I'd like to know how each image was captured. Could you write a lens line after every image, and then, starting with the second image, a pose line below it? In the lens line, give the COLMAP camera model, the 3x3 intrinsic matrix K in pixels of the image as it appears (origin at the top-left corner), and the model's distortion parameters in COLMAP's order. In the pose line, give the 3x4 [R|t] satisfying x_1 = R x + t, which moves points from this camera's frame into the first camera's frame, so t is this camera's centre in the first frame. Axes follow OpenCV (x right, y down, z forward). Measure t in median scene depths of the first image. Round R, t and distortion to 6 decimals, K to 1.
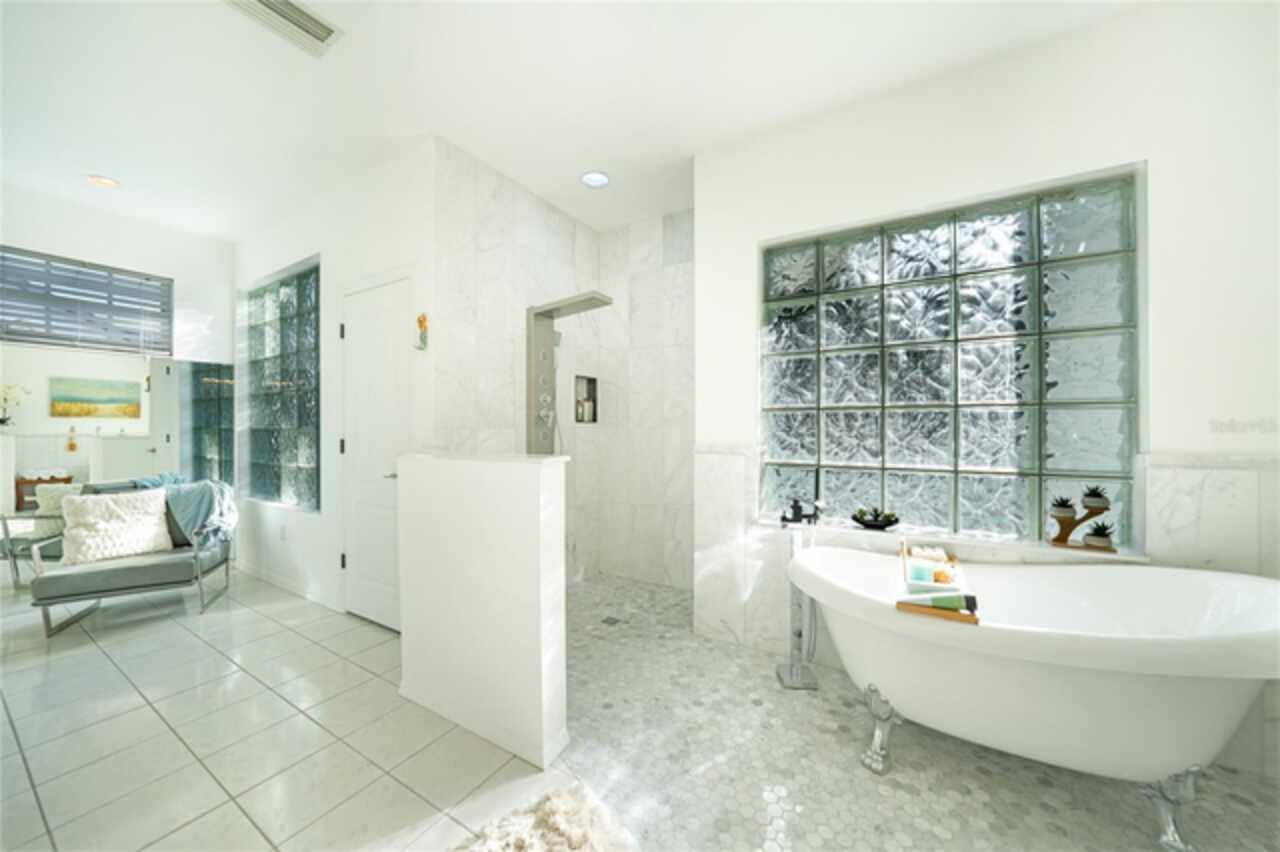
lens RADIAL K [[441.7, 0, 642.8], [0, 441.7, 423.4], [0, 0, 1]] dist [-0.018674, 0.000065]
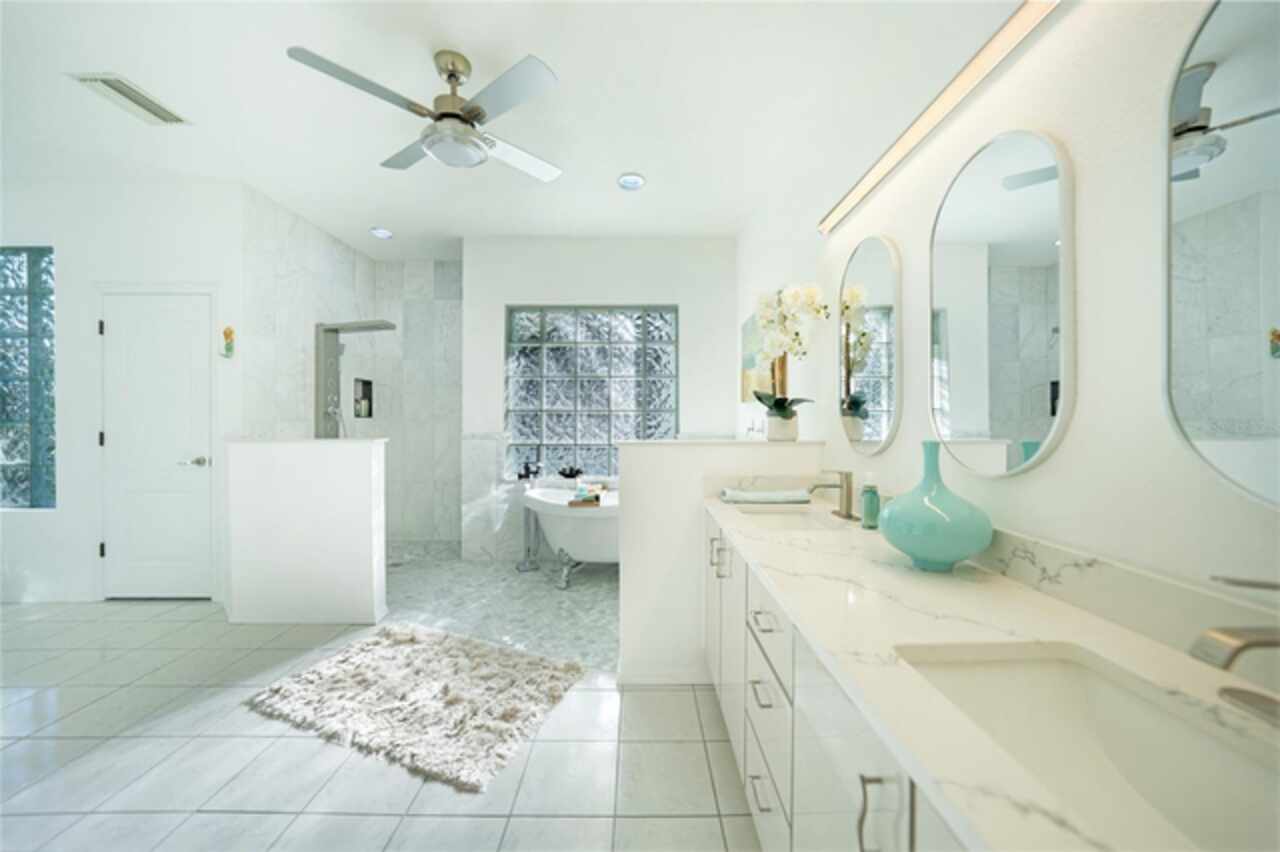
lens RADIAL K [[441.7, 0, 642.8], [0, 441.7, 423.4], [0, 0, 1]] dist [-0.018674, 0.000065]
pose [[0.853788, -0.000372, 0.520621, -0.146308], [-0.006361, 0.999918, 0.011146, -0.005394], [-0.520582, -0.012828, 0.853715, -0.631512]]
